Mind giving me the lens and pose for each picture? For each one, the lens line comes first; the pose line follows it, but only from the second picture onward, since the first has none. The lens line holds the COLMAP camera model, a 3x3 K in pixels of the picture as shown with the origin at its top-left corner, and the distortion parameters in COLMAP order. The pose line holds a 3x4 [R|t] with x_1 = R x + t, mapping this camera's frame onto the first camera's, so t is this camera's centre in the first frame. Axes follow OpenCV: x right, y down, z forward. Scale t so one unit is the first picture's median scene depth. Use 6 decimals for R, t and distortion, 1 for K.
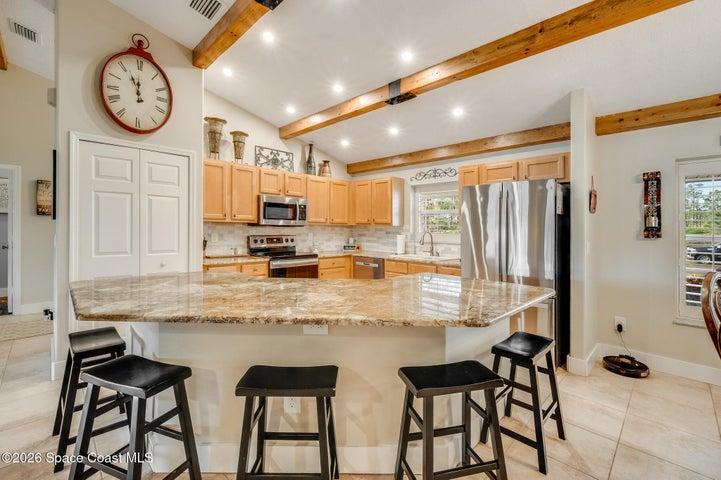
lens RADIAL K [[312.9, 0, 362.9], [0, 312.9, 228.5], [0, 0, 1]] dist [0.001372, 0.000023]
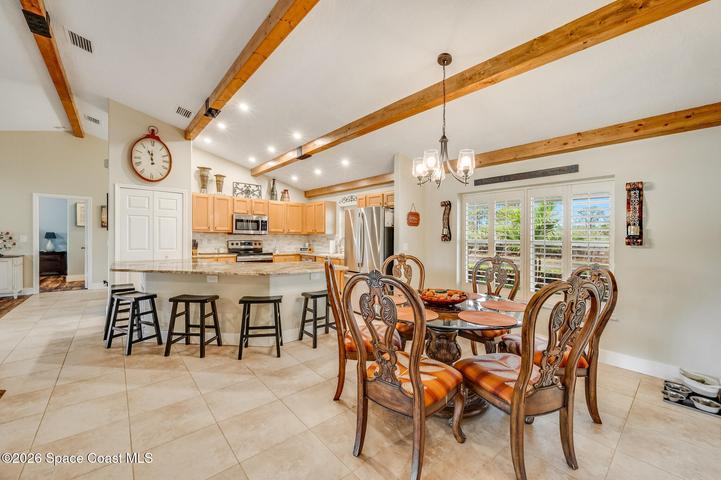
lens RADIAL K [[283.3, 0, 360.5], [0, 283.3, 240.0], [0, 0, 1]] dist [-0.000245, -0.000049]
pose [[0.996950, -0.000482, -0.078044, 0.382395], [0.001256, 0.999950, 0.009873, 0.006210], [0.078035, -0.009941, 0.996901, -0.333475]]
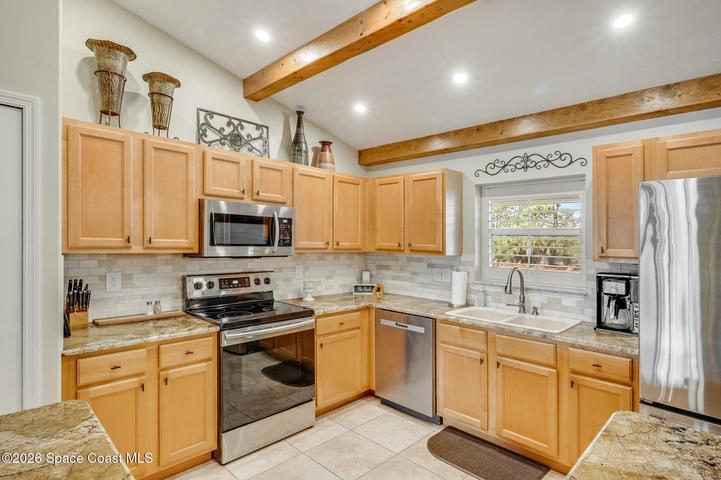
lens RADIAL K [[375.6, 0, 360.5], [0, 375.6, 240.0], [0, 0, 1]] dist [0.017603, -0.000105]
pose [[0.999892, 0.002820, 0.014405, -0.071678], [-0.002784, 0.999993, -0.002548, -0.036208], [-0.014412, 0.002507, 0.999893, 0.343089]]
